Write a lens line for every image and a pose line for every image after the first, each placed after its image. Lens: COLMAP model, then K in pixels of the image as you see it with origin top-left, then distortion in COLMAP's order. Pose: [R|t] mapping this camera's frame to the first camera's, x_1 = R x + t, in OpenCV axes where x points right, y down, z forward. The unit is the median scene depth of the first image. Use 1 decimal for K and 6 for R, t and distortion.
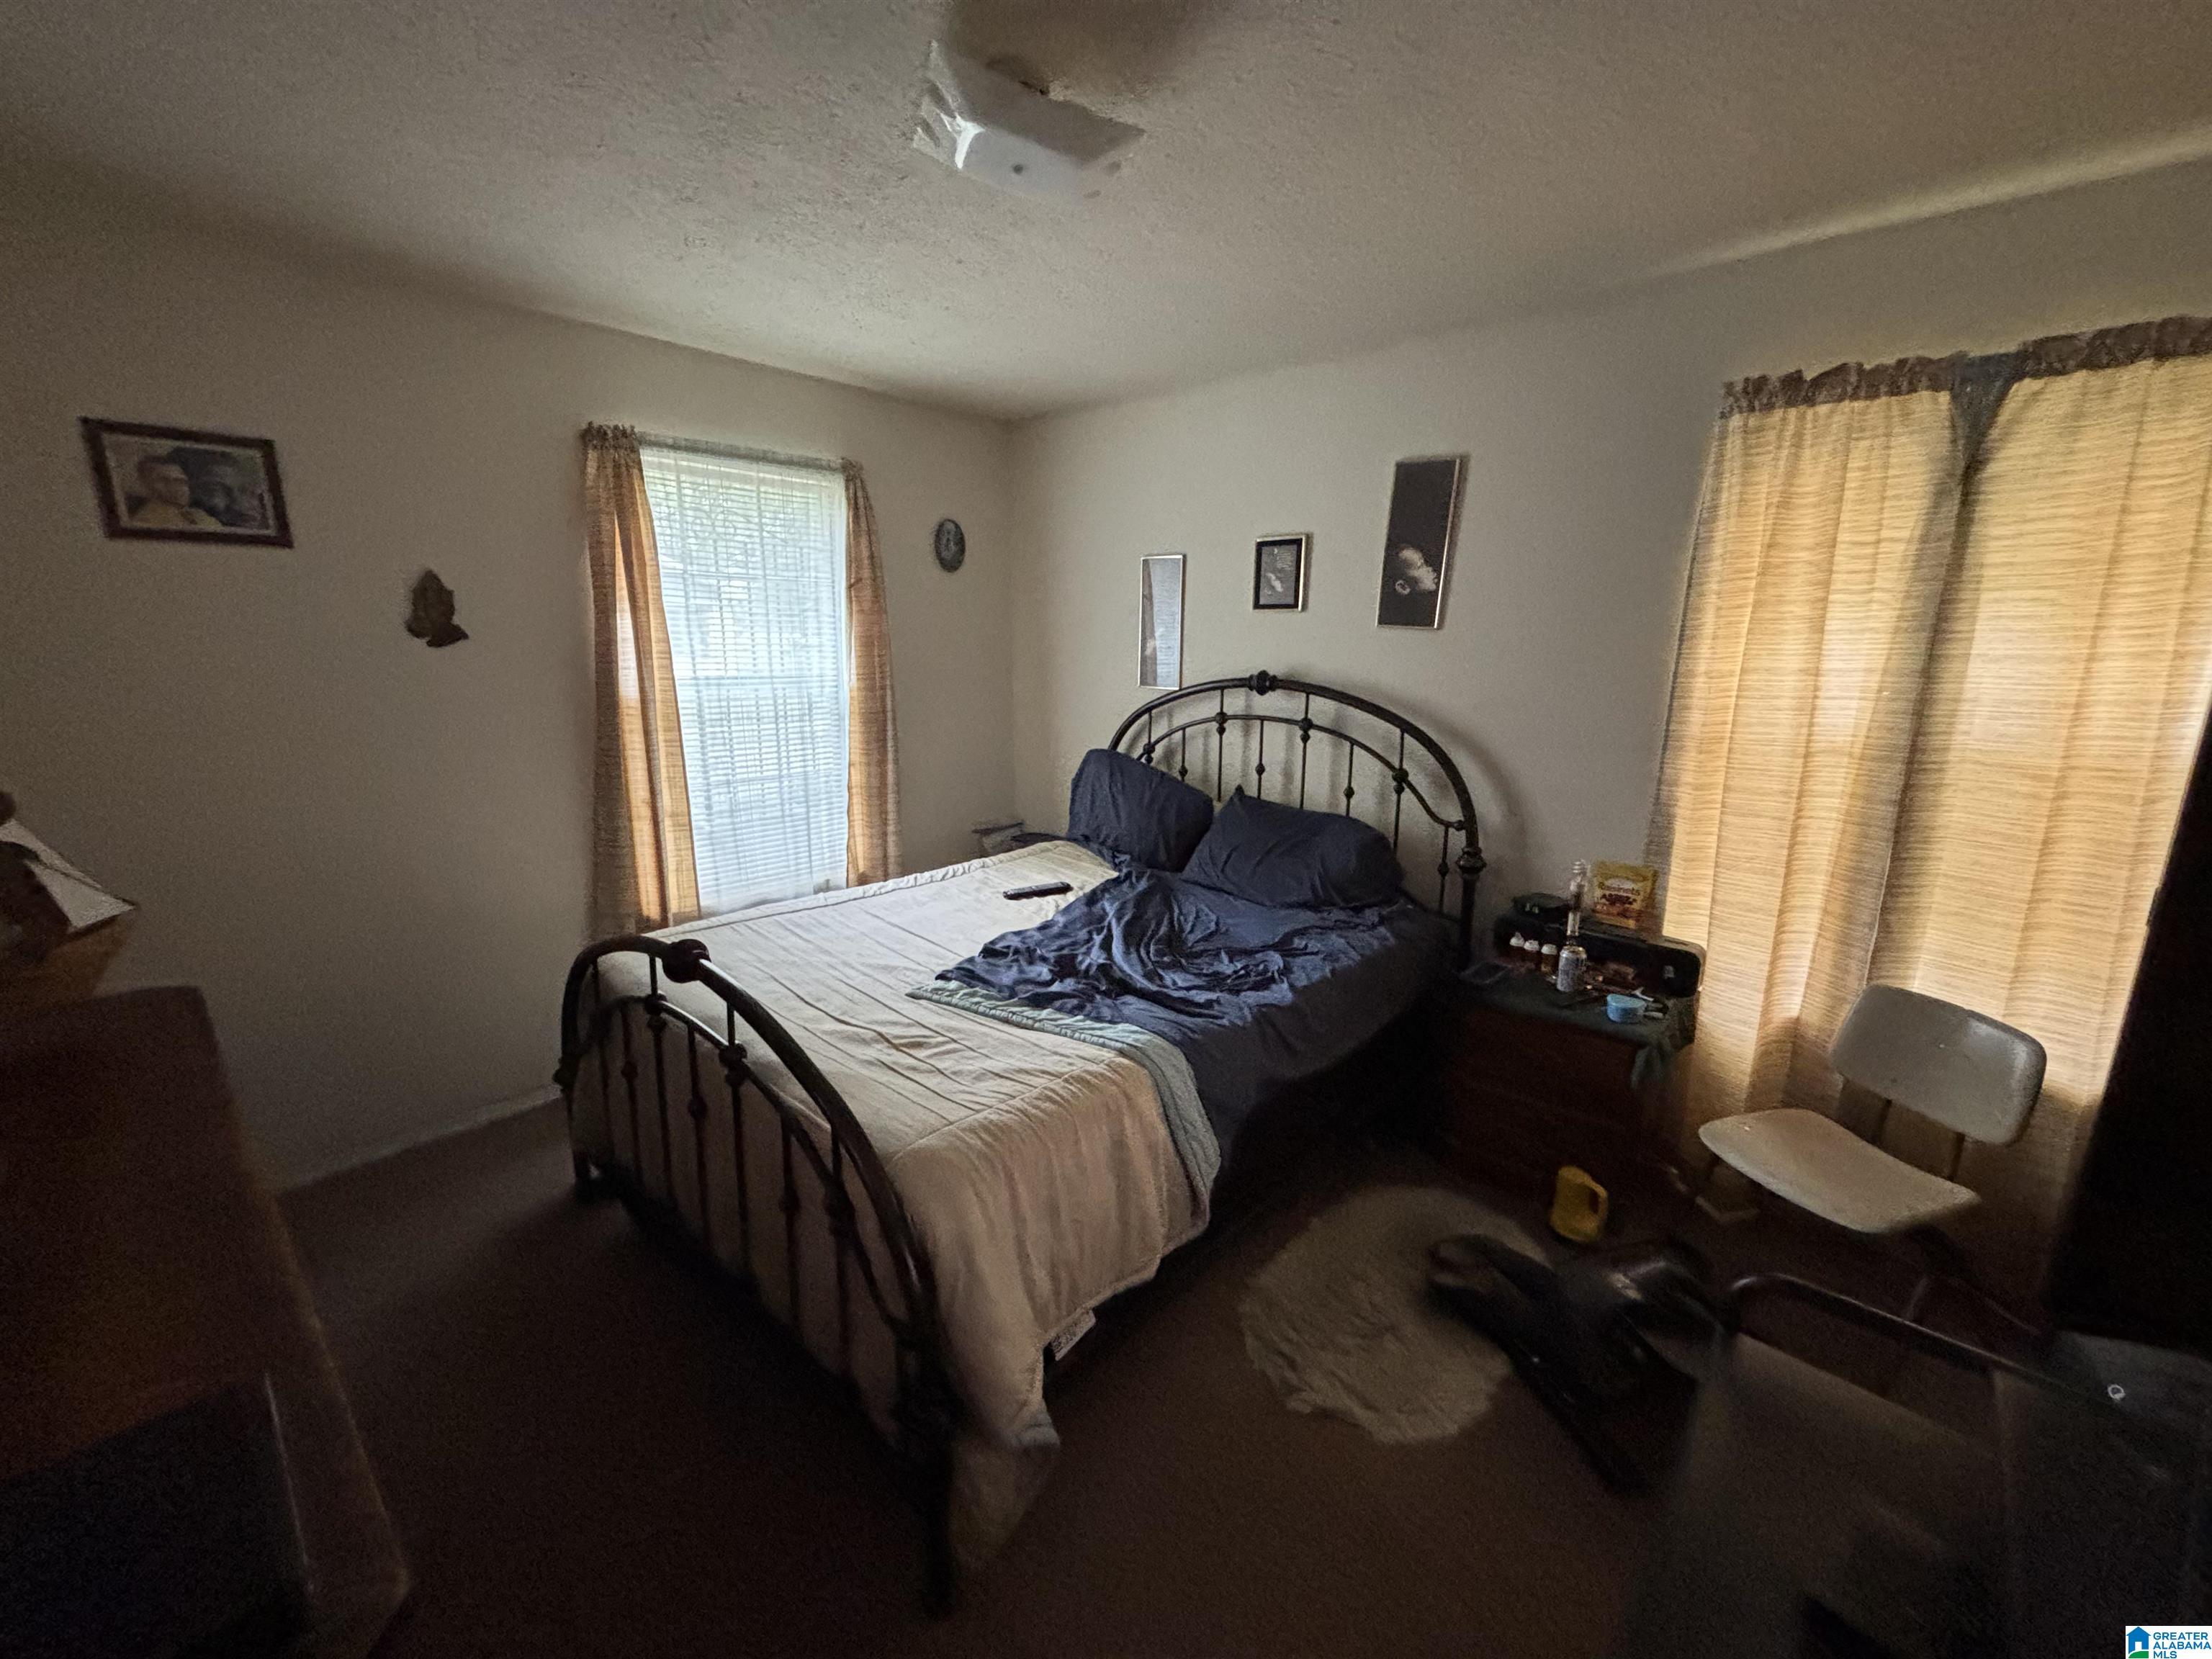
lens RADIAL K [[890.4, 0, 1106.0], [0, 890.4, 829.5], [0, 0, 1]] dist [0.000406, -0.000209]
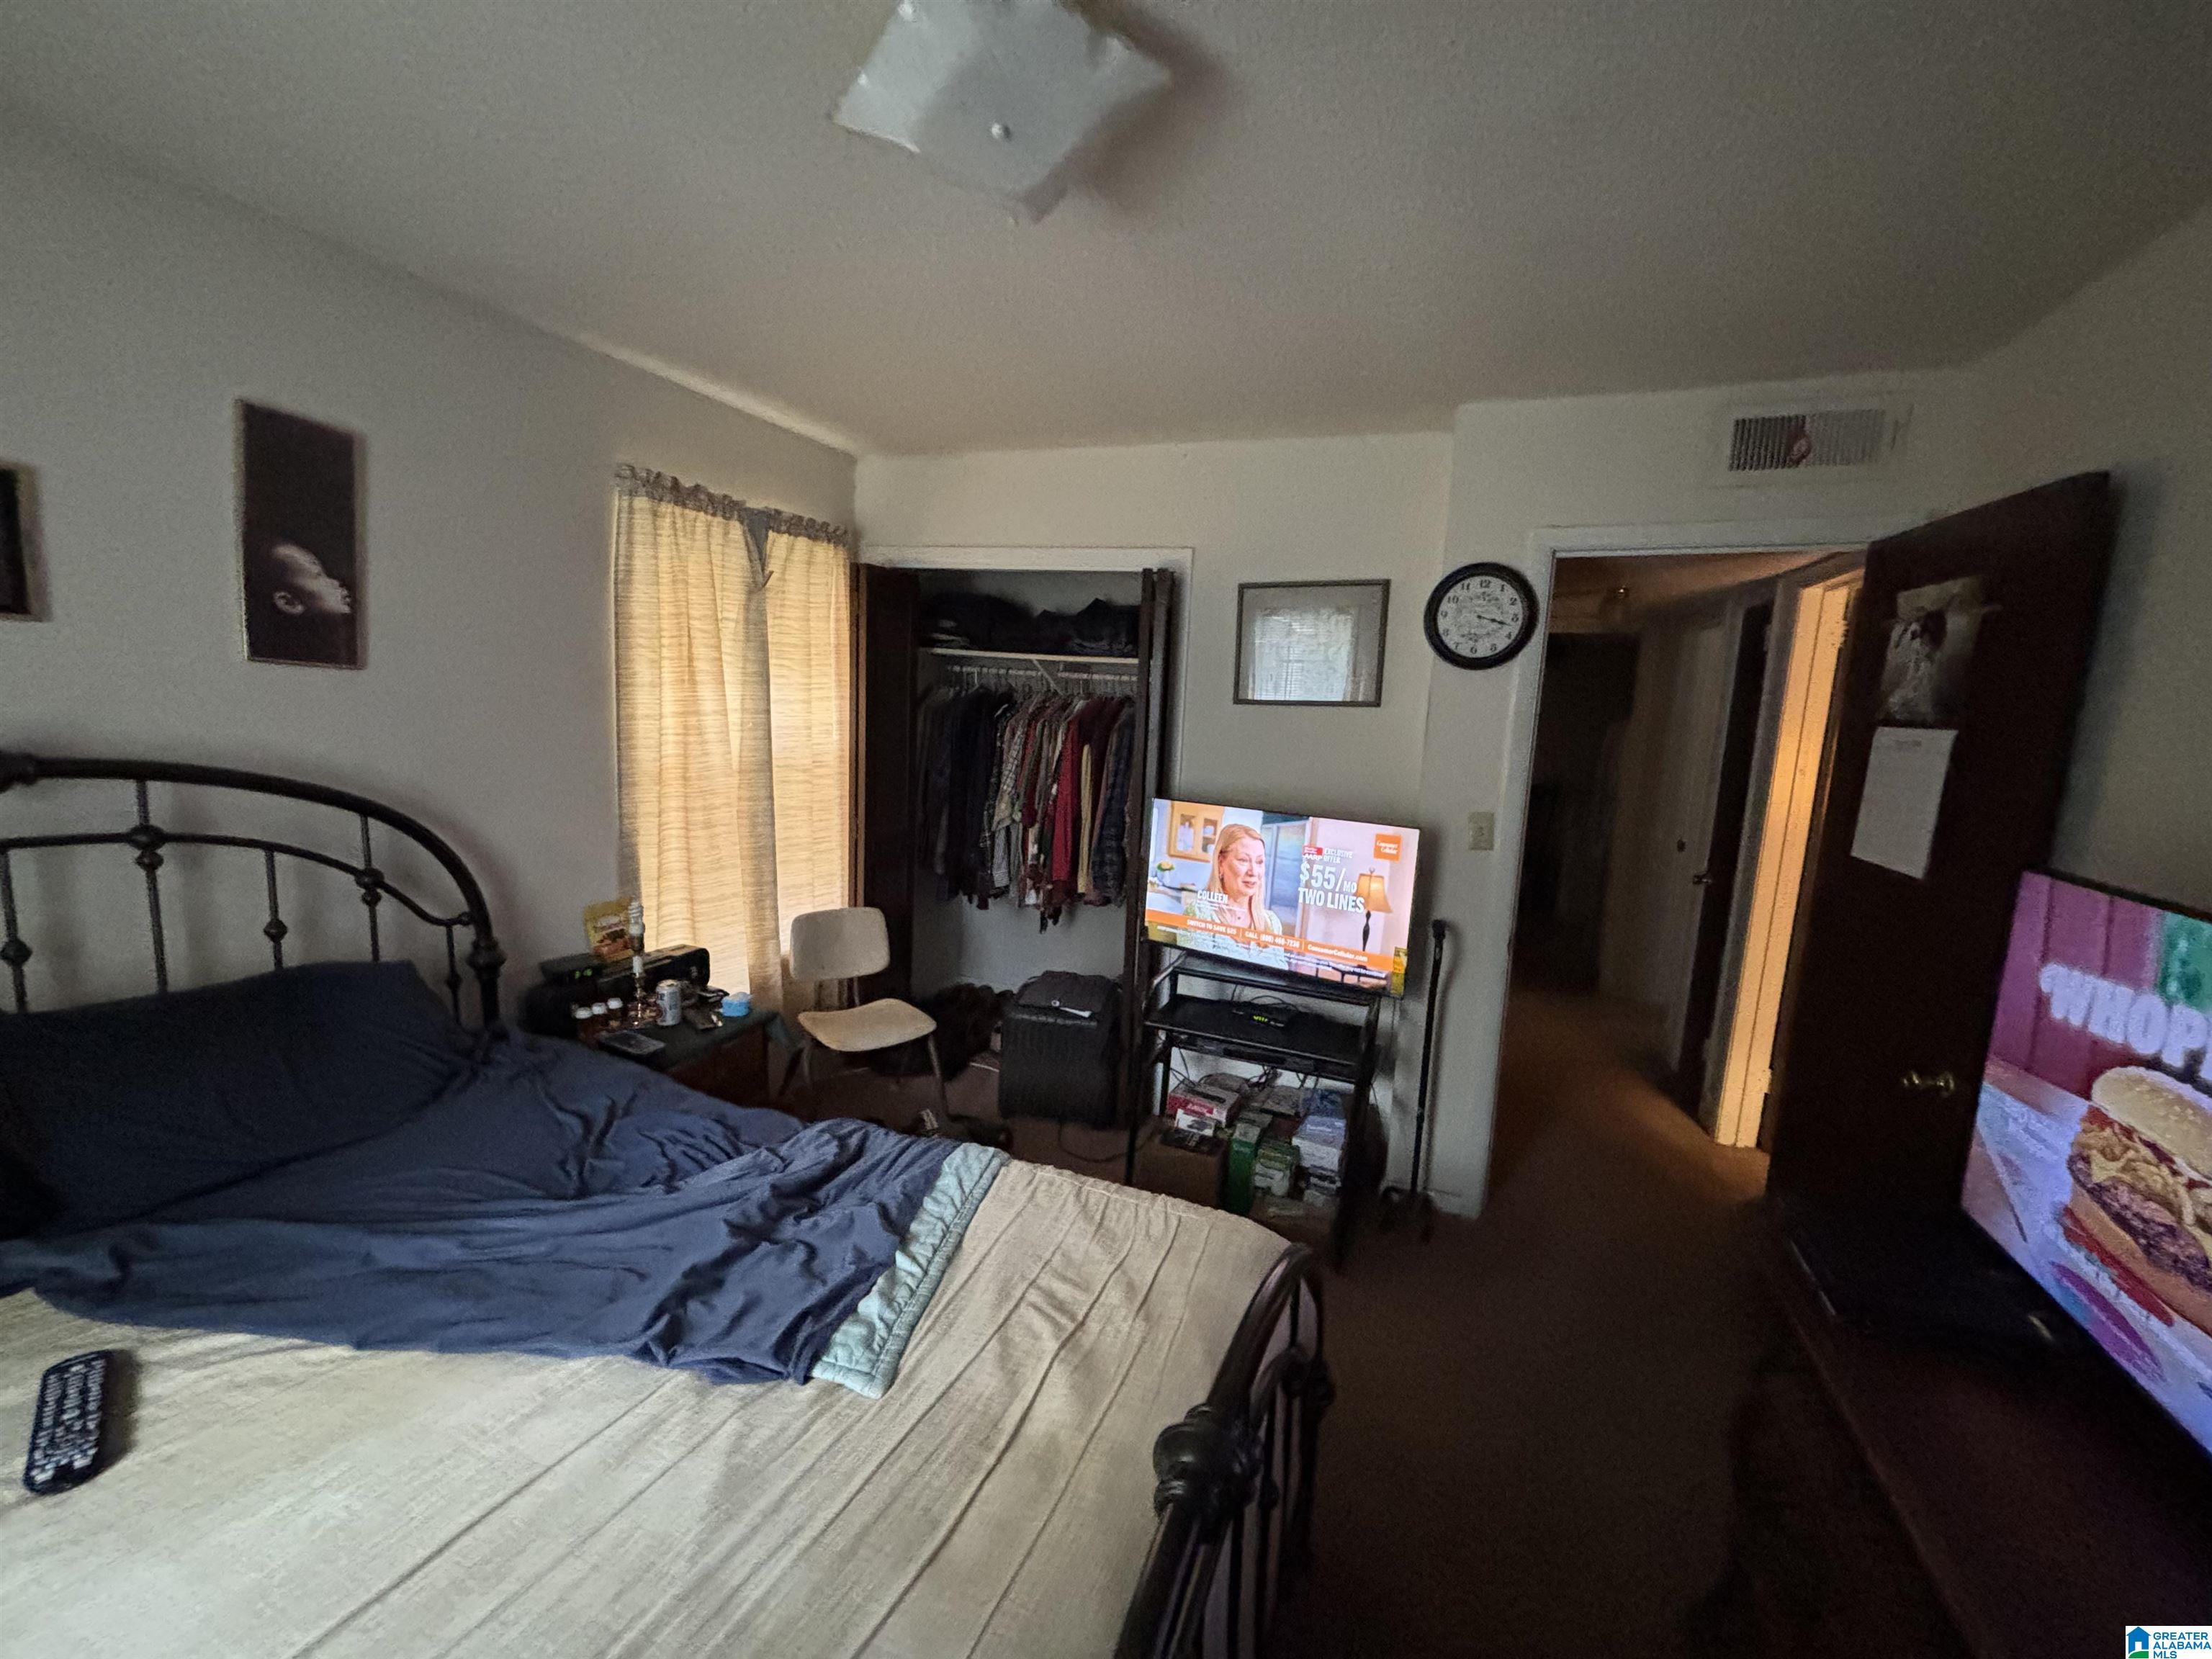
lens RADIAL K [[890.4, 0, 1106.0], [0, 890.4, 829.5], [0, 0, 1]] dist [0.000406, -0.000209]
pose [[-0.332353, -0.170762, 0.927568, -0.579186], [0.148170, 0.961808, 0.230155, -0.201629], [-0.931444, 0.213930, -0.294358, 0.778107]]
